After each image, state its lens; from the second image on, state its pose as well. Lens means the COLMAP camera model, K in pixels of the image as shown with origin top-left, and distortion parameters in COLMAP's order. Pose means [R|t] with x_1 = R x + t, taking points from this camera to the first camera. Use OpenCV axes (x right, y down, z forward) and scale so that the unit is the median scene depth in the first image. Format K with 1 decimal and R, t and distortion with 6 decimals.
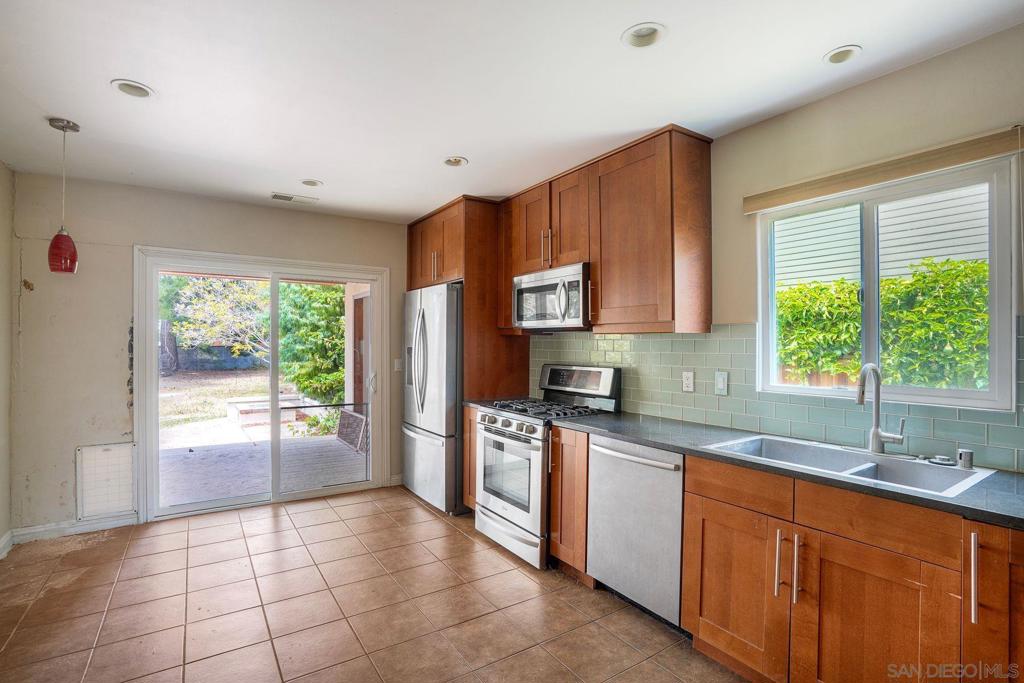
lens RADIAL K [[475.3, 0, 508.5], [0, 475.3, 342.5], [0, 0, 1]] dist [-0.060021, 0.020402]
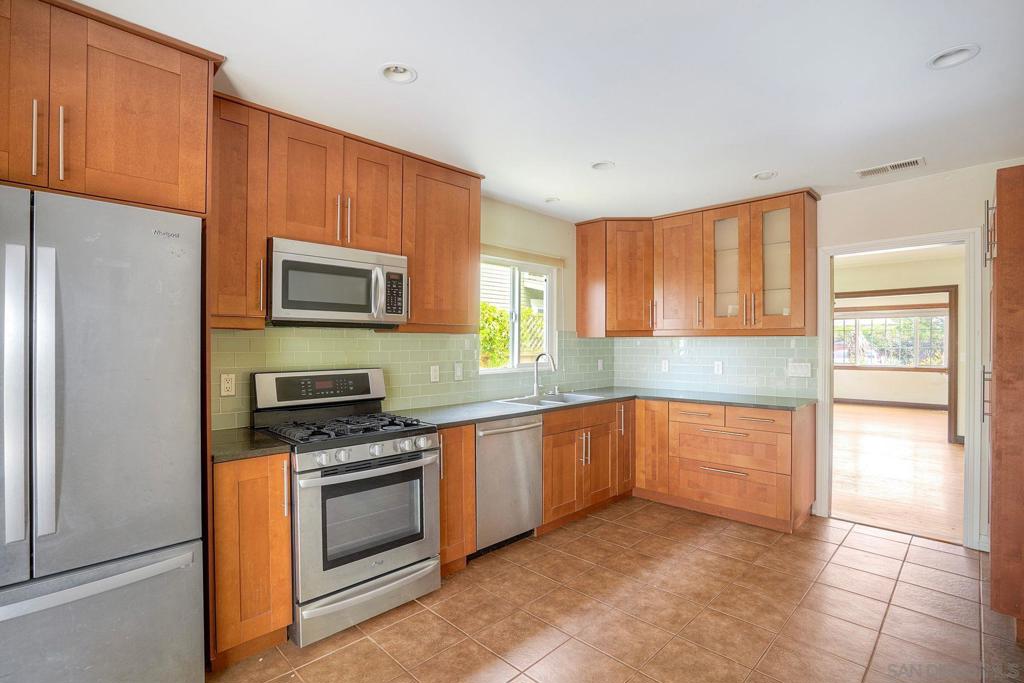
lens RADIAL K [[475.3, 0, 508.5], [0, 475.3, 342.5], [0, 0, 1]] dist [-0.060021, 0.020402]
pose [[-0.179851, -0.002170, 0.983691, -0.867186], [-0.001579, 0.999997, 0.001917, -0.000123], [-0.983693, -0.001209, -0.179854, 1.044117]]
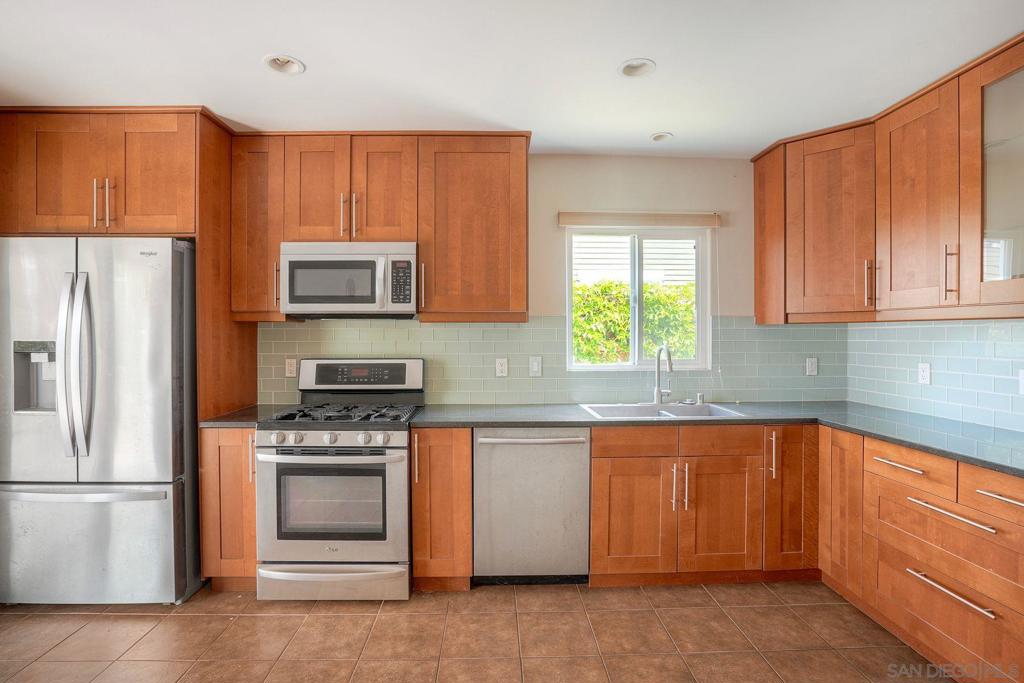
lens RADIAL K [[482.9, 0, 501.1], [0, 482.9, 337.2], [0, 0, 1]] dist [-0.058821, 0.022378]
pose [[0.539739, -0.010066, 0.841772, -0.563568], [0.002207, 0.999942, 0.010542, 0.001413], [-0.841829, -0.003832, 0.539730, 0.403345]]
